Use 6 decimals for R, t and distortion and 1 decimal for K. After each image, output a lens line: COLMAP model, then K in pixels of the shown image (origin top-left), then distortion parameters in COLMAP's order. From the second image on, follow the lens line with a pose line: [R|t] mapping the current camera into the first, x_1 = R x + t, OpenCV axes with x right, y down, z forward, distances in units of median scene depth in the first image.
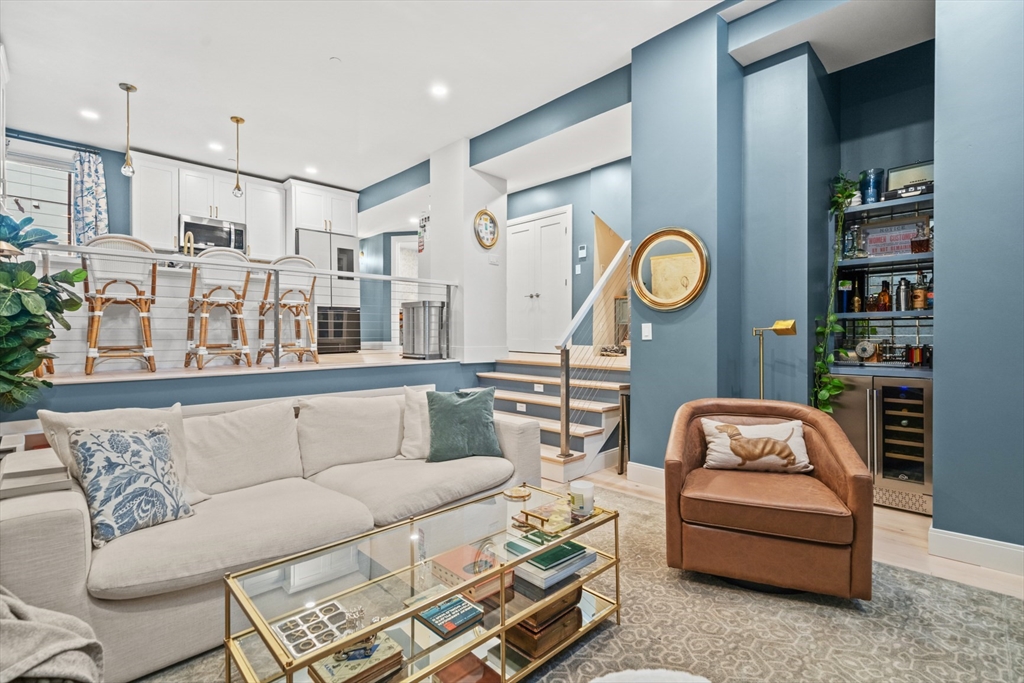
lens RADIAL K [[467.7, 0, 511.3], [0, 467.7, 338.6], [0, 0, 1]] dist [-0.003127, -0.000727]
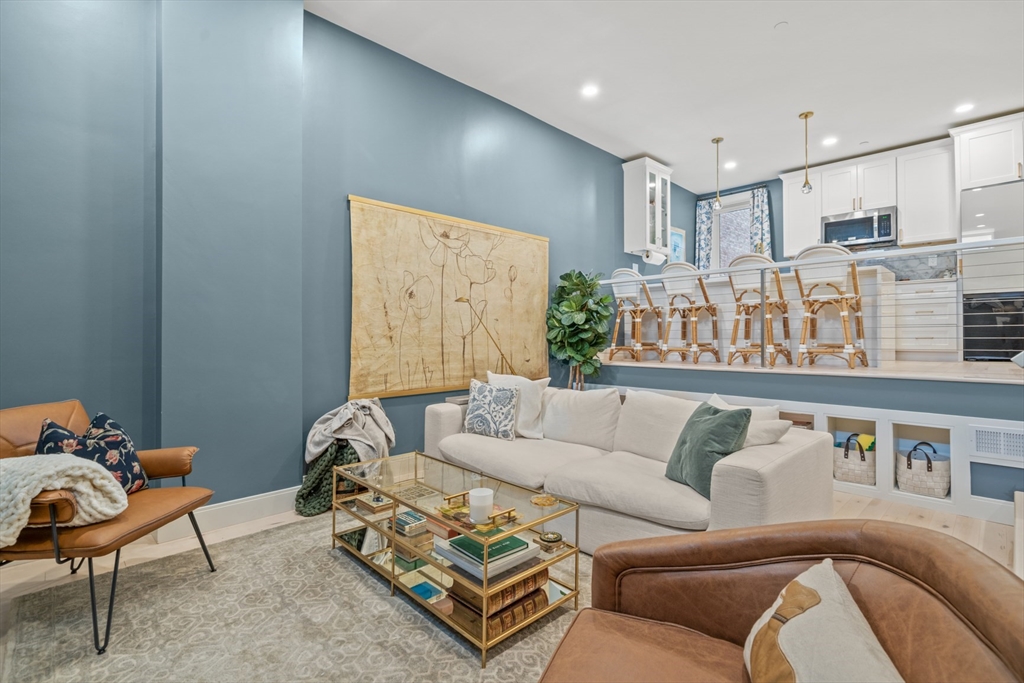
lens RADIAL K [[467.7, 0, 508.1], [0, 467.7, 331.2], [0, 0, 1]] dist [-0.003127, -0.000727]
pose [[-0.012900, -0.005958, -0.999899, 0.362352], [-0.002113, 0.999980, -0.005931, -0.005990], [0.999915, 0.002036, -0.012912, 0.345913]]
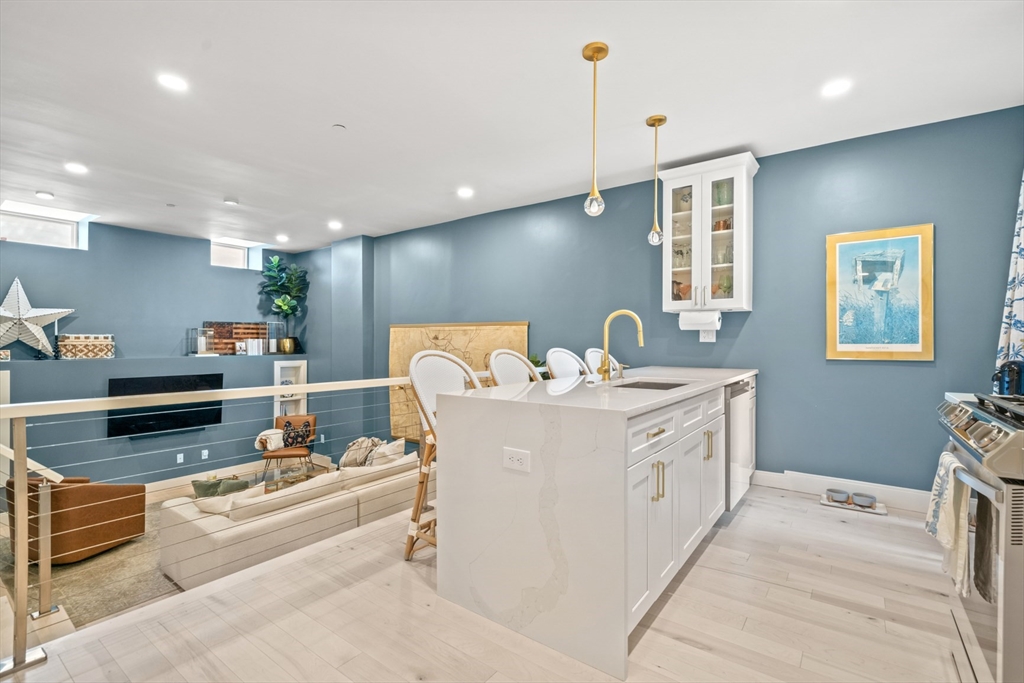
lens RADIAL K [[467.7, 0, 511.1], [0, 467.7, 344.2], [0, 0, 1]] dist [-0.003127, -0.000727]
pose [[-0.988985, -0.005291, -0.147923, -0.391945], [-0.006785, 0.999931, 0.009598, -0.159423], [0.147862, 0.010495, -0.988952, 1.310068]]
